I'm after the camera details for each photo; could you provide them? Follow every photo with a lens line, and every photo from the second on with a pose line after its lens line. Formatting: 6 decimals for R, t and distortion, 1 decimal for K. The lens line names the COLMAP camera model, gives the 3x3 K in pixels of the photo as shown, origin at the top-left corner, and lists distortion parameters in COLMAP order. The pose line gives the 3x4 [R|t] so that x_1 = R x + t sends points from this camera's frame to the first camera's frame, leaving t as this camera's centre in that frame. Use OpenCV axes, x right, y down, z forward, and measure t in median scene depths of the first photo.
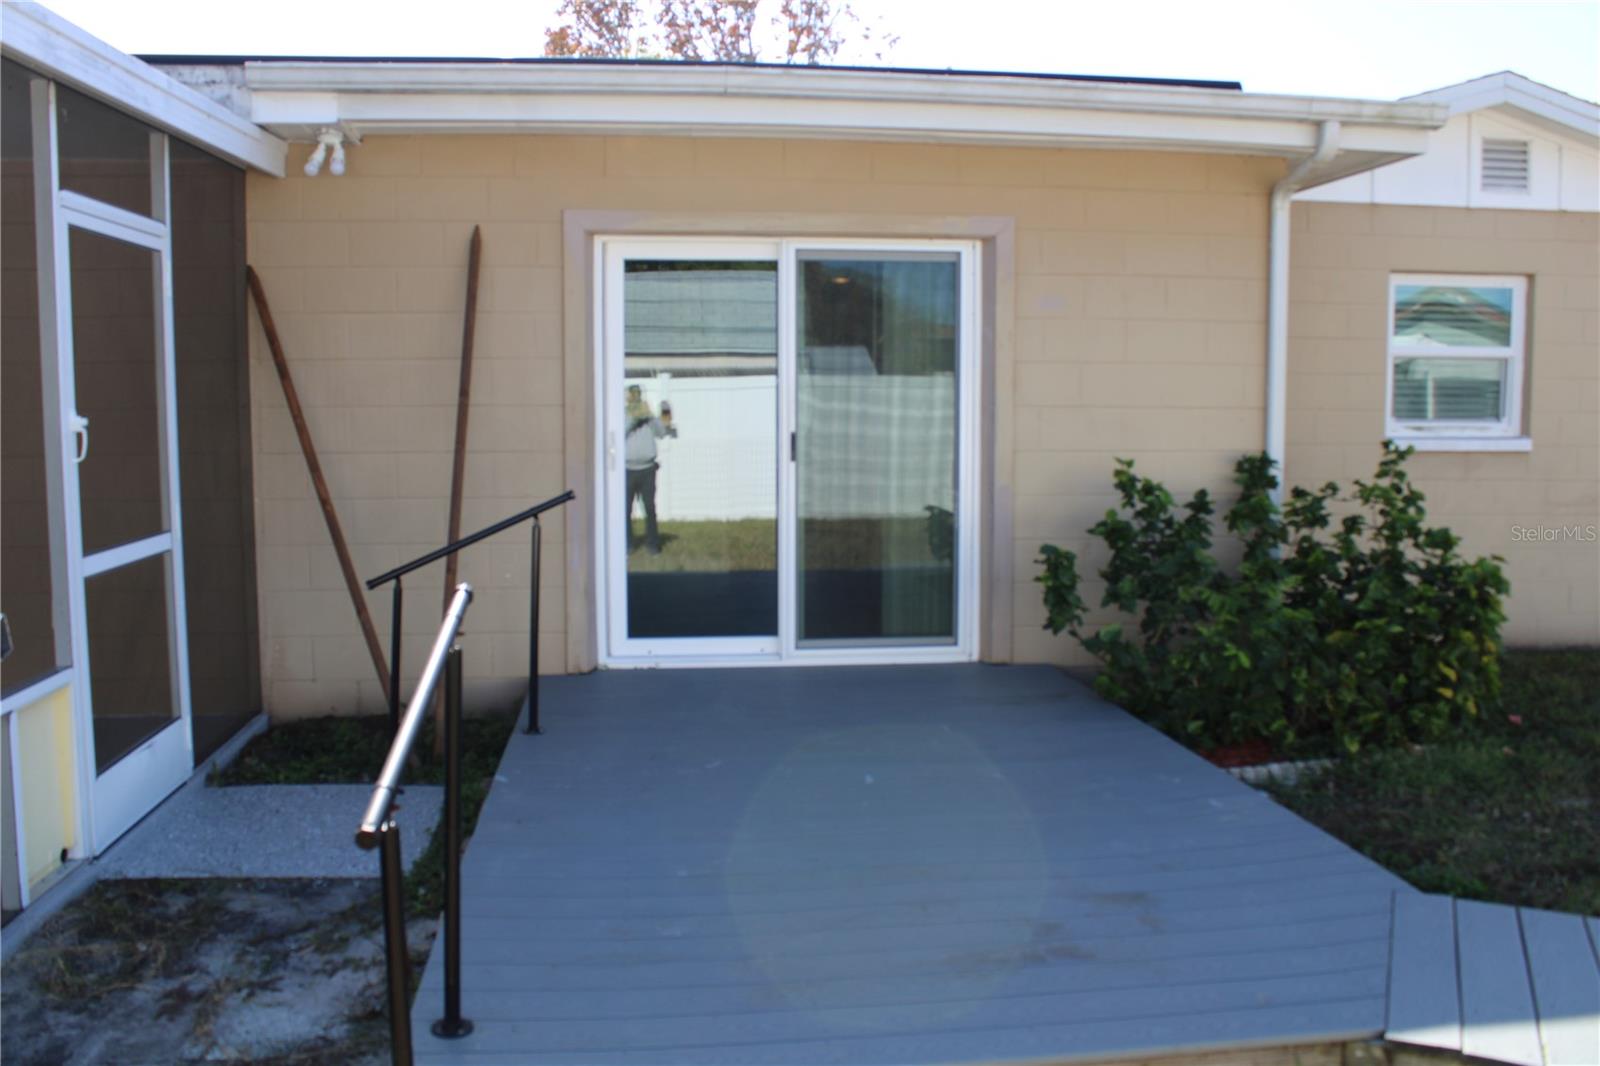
lens RADIAL K [[1359.5, 0, 789.1], [0, 1359.5, 517.8], [0, 0, 1]] dist [-0.162353, 0.145967]
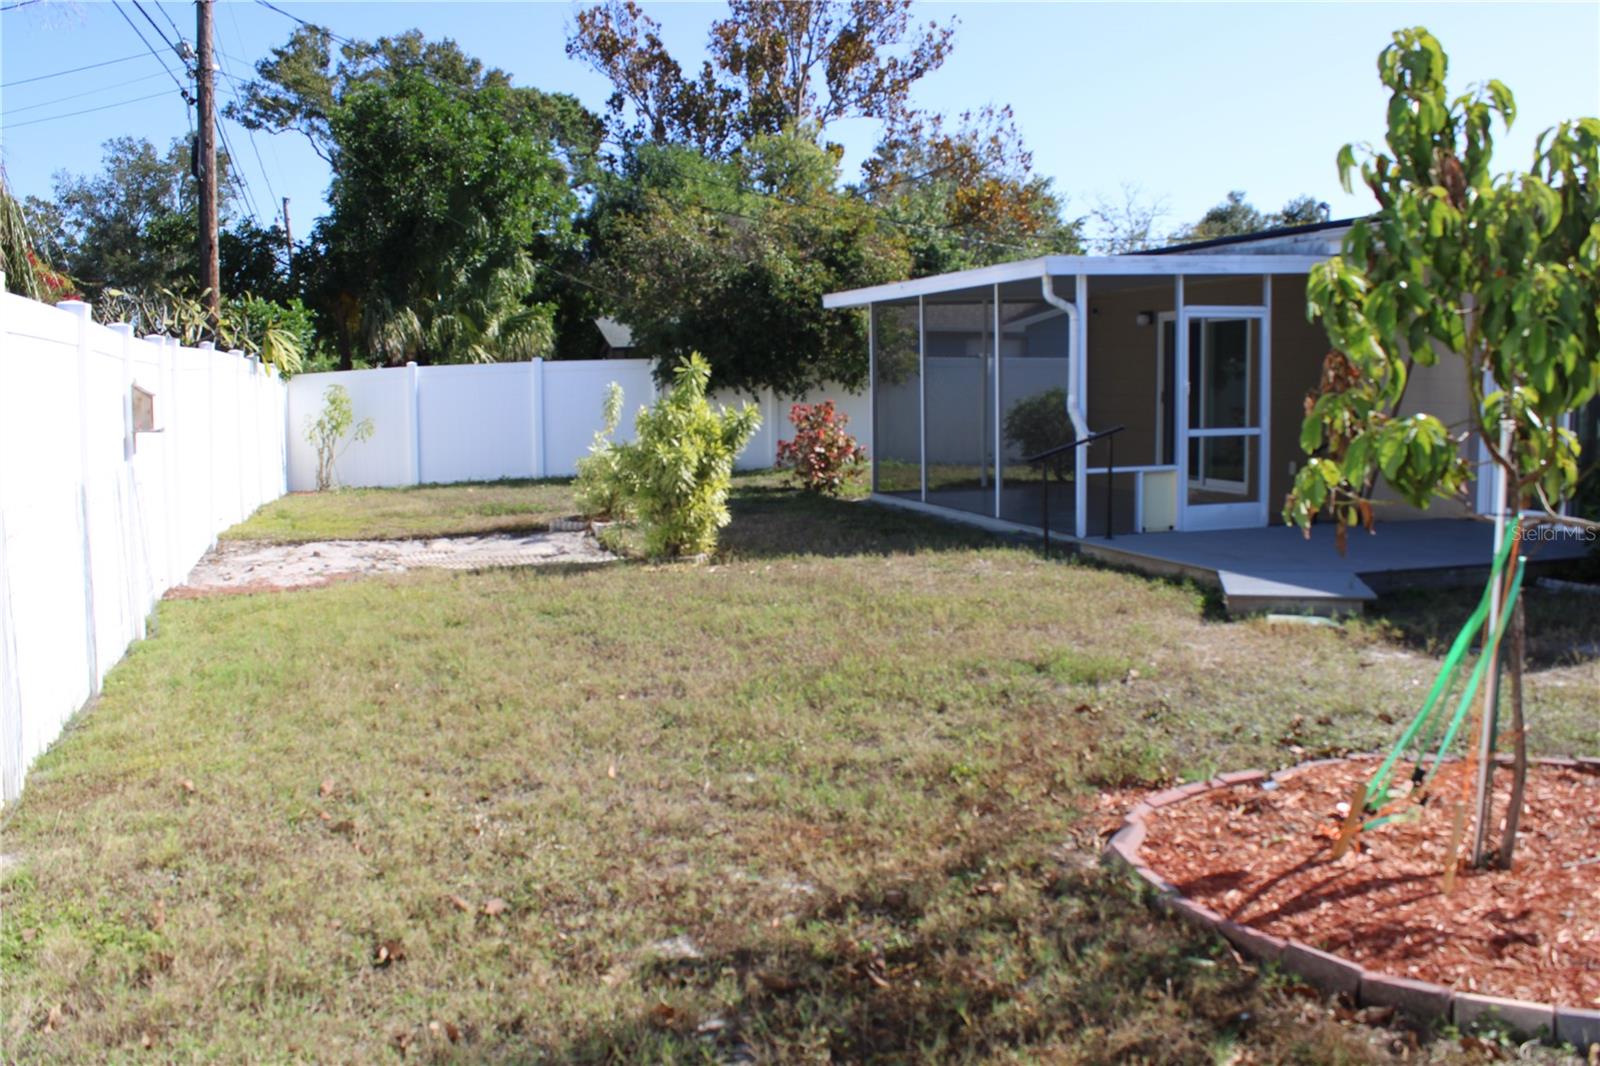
lens RADIAL K [[1359.5, 0, 798.1], [0, 1359.5, 522.2], [0, 0, 1]] dist [-0.162353, 0.145967]
pose [[0.205016, 0.102917, -0.973333, 1.833755], [-0.075251, 0.993170, 0.089164, 0.028299], [0.975862, 0.054964, 0.211360, -0.394146]]
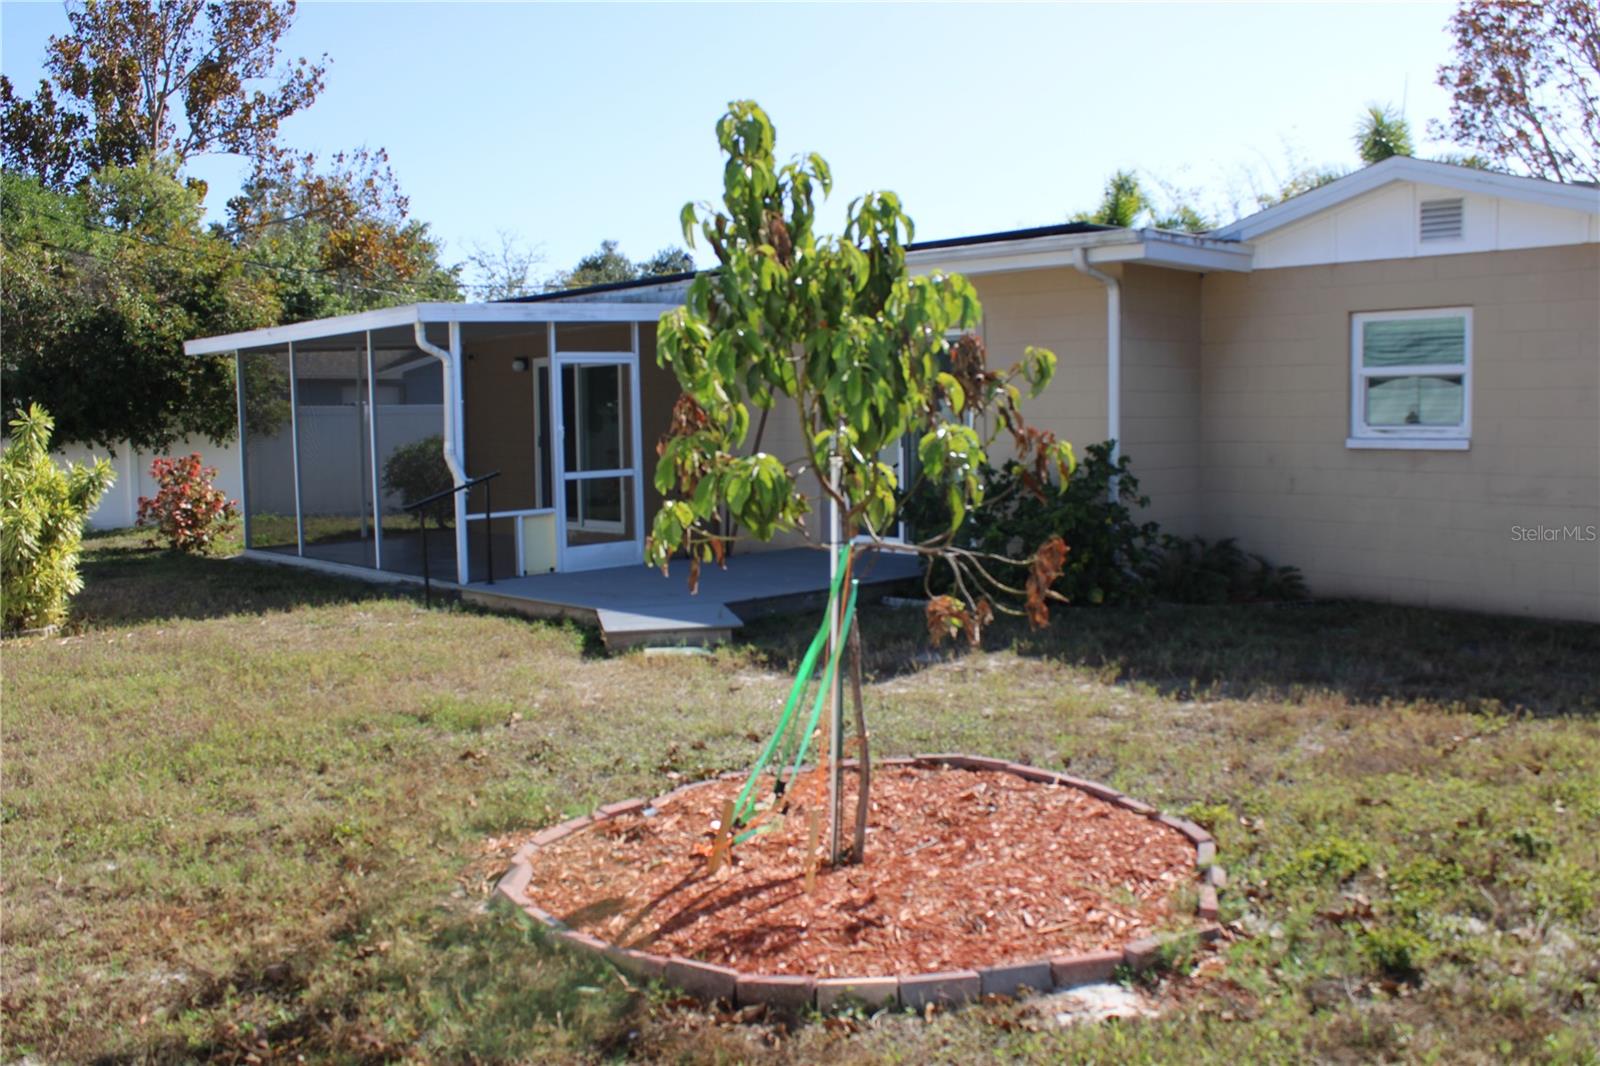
lens RADIAL K [[1359.5, 0, 794.5], [0, 1359.5, 522.1], [0, 0, 1]] dist [-0.162353, 0.145967]
pose [[0.606062, 0.053533, -0.793614, 1.850044], [-0.052662, 0.998244, 0.027120, 0.025647], [0.793672, 0.025357, 0.607817, -0.383459]]
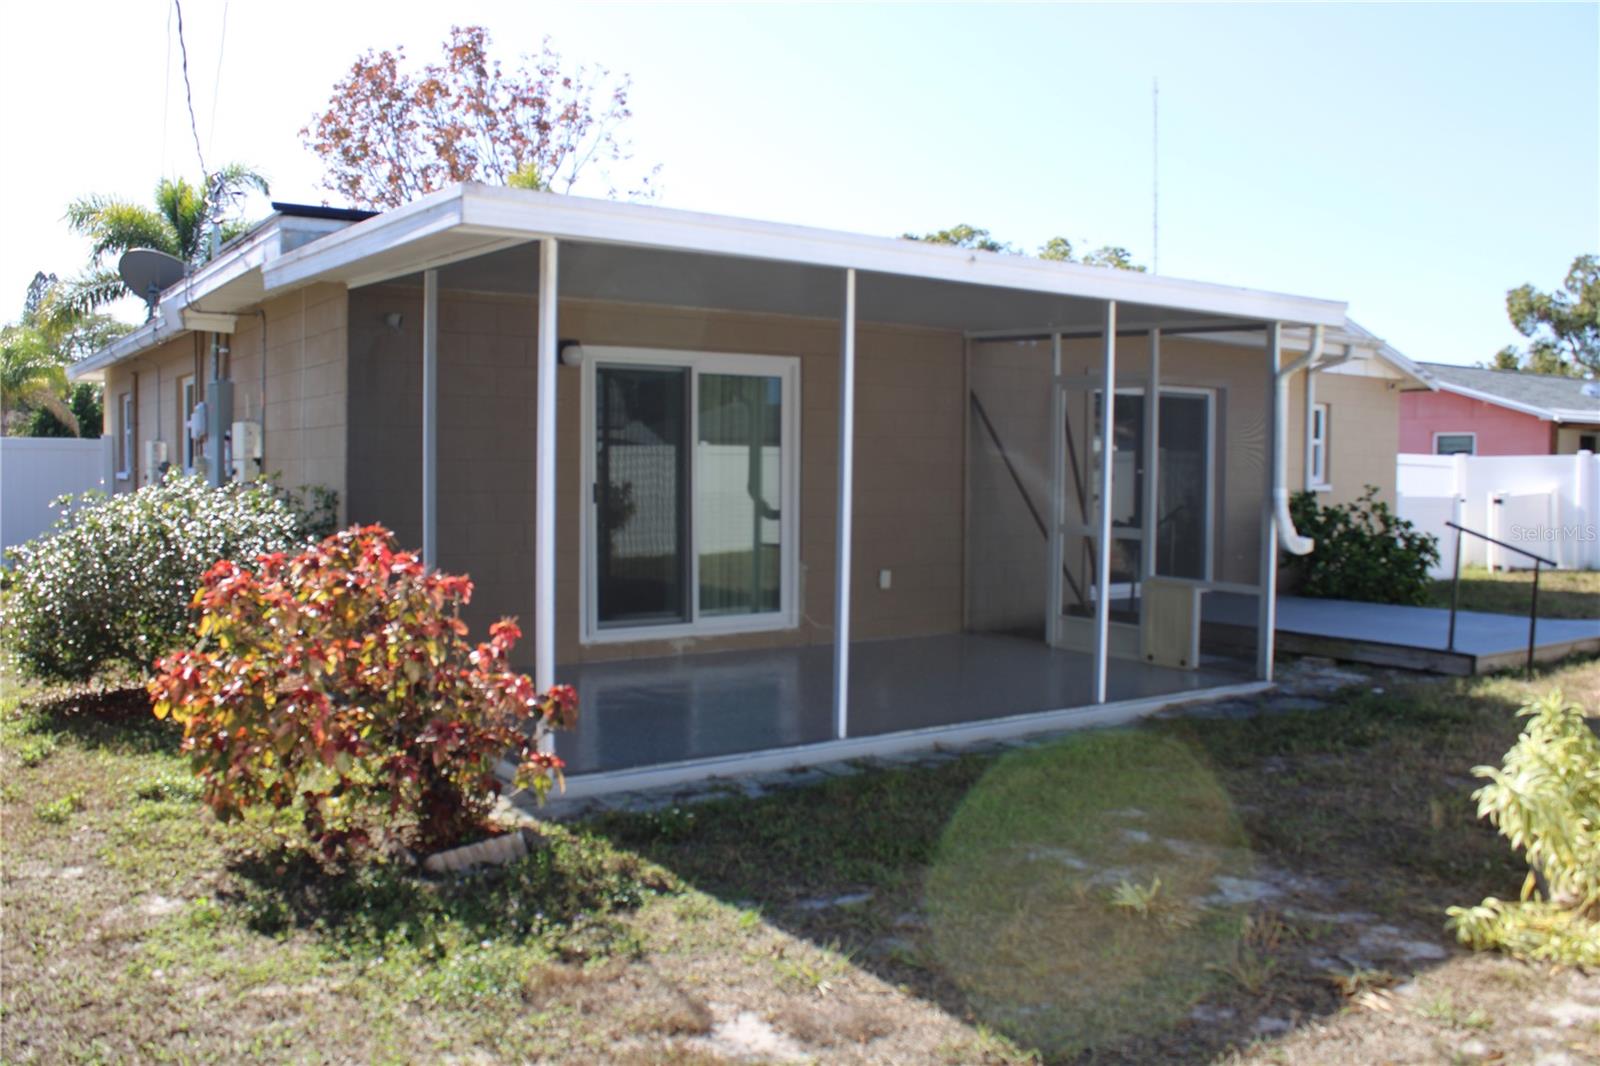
lens RADIAL K [[1359.5, 0, 786.1], [0, 1359.5, 515.8], [0, 0, 1]] dist [-0.162353, 0.145967]
pose [[0.866944, -0.008353, 0.498336, -1.850756], [0.019658, 0.999655, -0.017442, 0.021510], [-0.498018, 0.024918, 0.866808, -0.610228]]
